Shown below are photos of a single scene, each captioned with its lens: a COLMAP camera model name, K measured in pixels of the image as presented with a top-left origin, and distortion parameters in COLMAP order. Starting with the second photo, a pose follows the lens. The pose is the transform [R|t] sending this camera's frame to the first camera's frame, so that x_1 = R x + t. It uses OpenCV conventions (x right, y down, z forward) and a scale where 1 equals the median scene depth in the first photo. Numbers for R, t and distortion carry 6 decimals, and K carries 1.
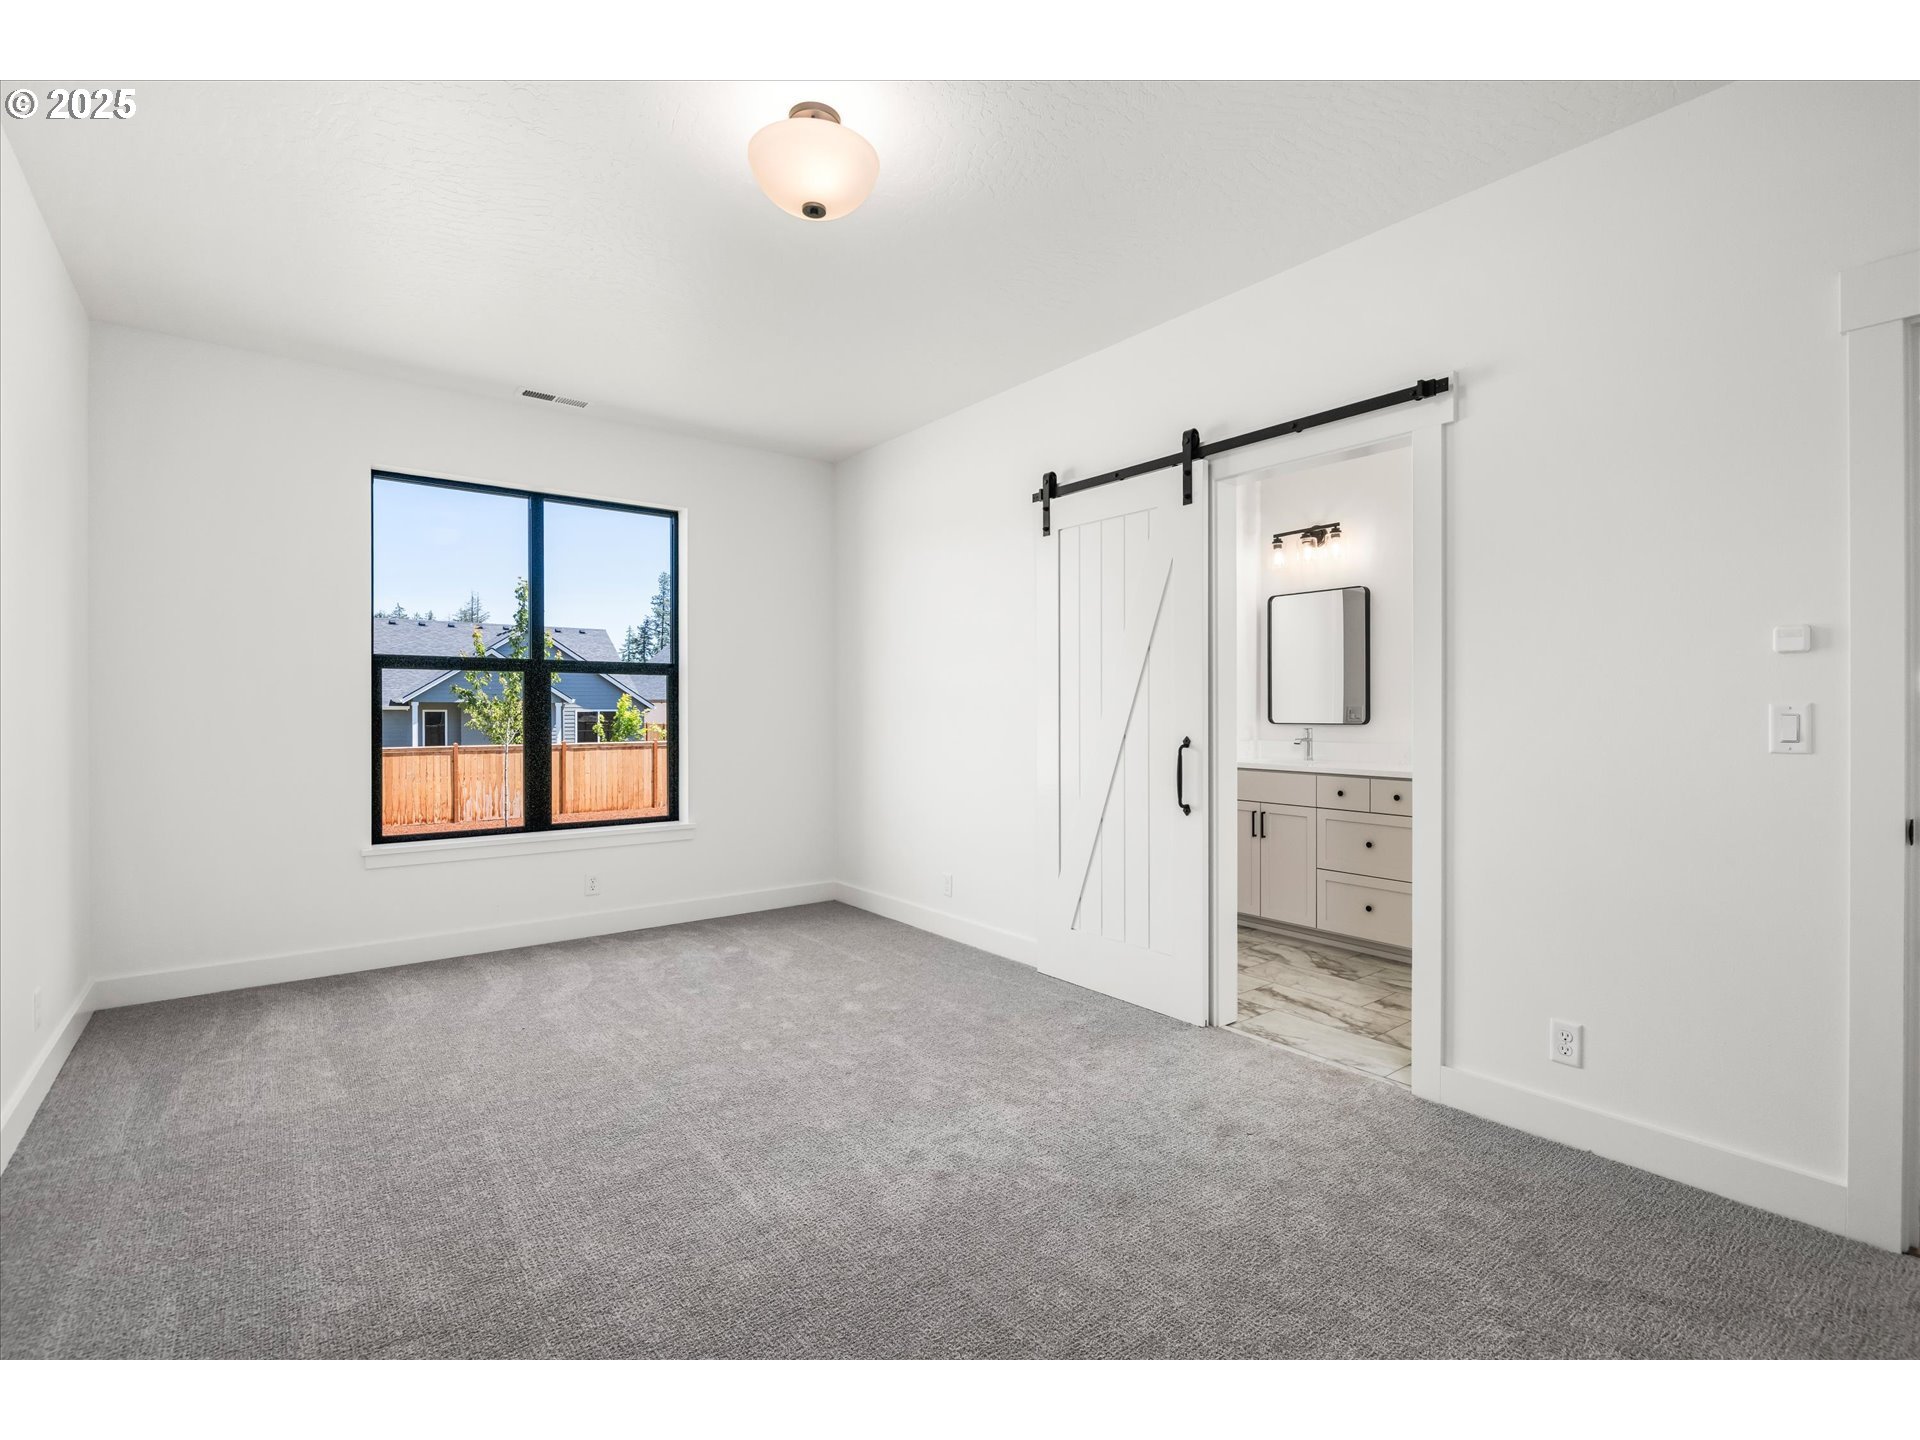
lens RADIAL K [[899.0, 0, 974.7], [0, 899.0, 721.3], [0, 0, 1]] dist [-0.003134, -0.000738]
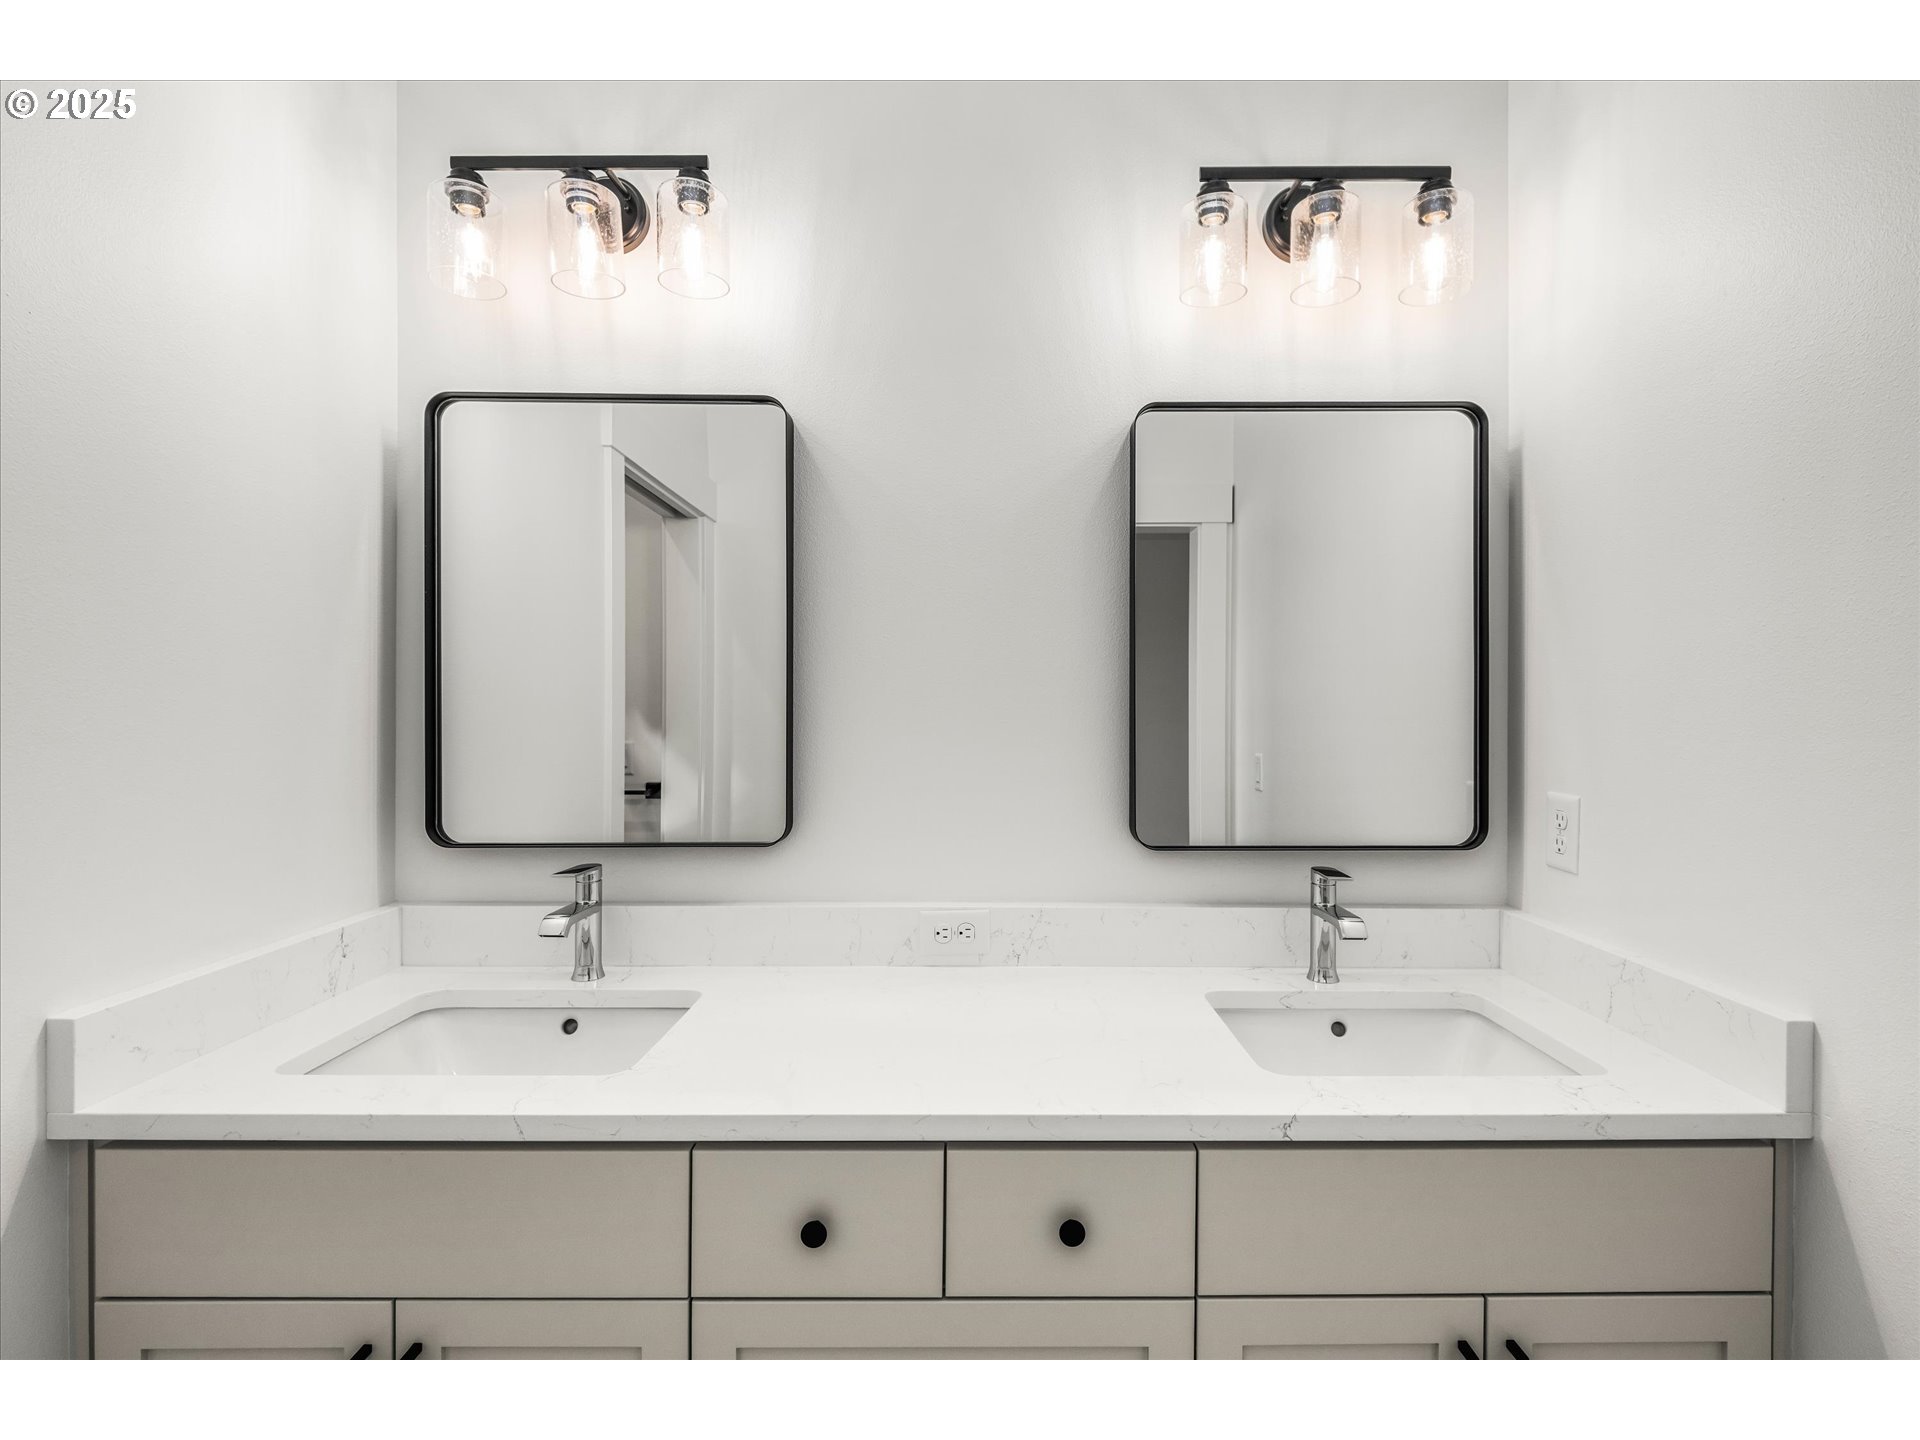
lens RADIAL K [[899.0, 0, 971.8], [0, 899.0, 709.6], [0, 0, 1]] dist [-0.003134, -0.000738]
pose [[0.642773, 0.005385, 0.766038, 0.227925], [0.004527, 0.999931, -0.010828, -0.037607], [-0.766044, 0.010427, 0.642704, 0.711187]]
